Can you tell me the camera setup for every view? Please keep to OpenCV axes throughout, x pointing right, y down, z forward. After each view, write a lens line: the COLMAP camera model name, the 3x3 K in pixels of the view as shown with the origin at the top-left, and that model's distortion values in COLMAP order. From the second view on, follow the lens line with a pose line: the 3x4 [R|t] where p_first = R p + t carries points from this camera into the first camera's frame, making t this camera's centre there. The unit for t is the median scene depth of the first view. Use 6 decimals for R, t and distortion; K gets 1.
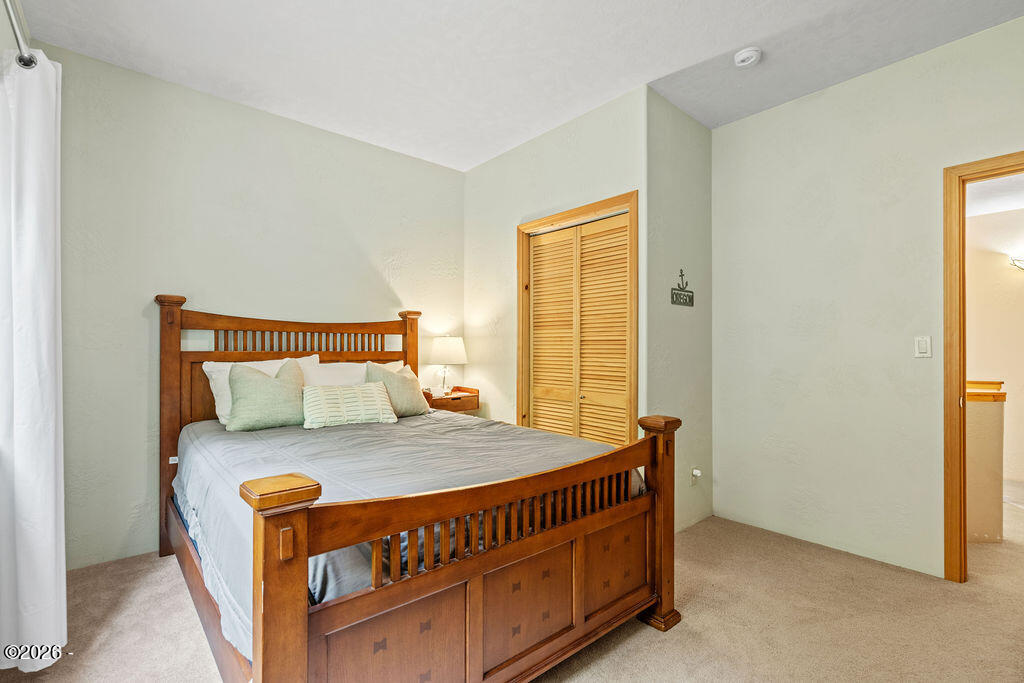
lens RADIAL K [[467.9, 0, 513.2], [0, 467.9, 348.8], [0, 0, 1]] dist [0.000358, 0.000122]
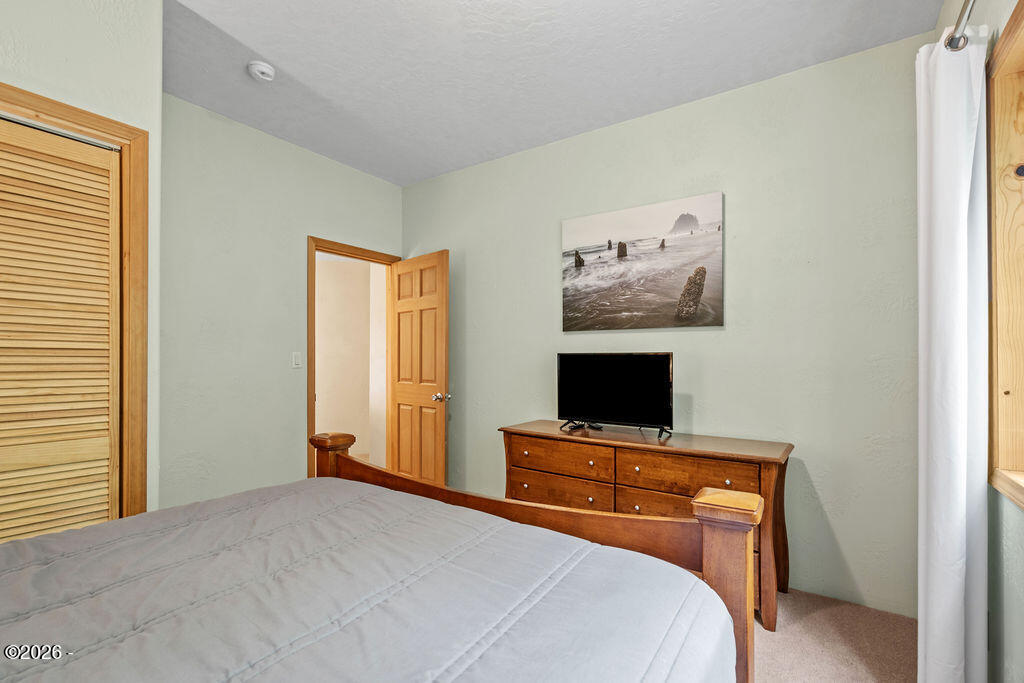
lens RADIAL K [[467.9, 0, 509.8], [0, 467.9, 343.1], [0, 0, 1]] dist [0.000358, 0.000122]
pose [[-0.259722, 0.029207, 0.965242, -0.493180], [-0.001365, 0.999530, -0.030612, -0.009506], [-0.965683, -0.009268, -0.259560, 0.626234]]
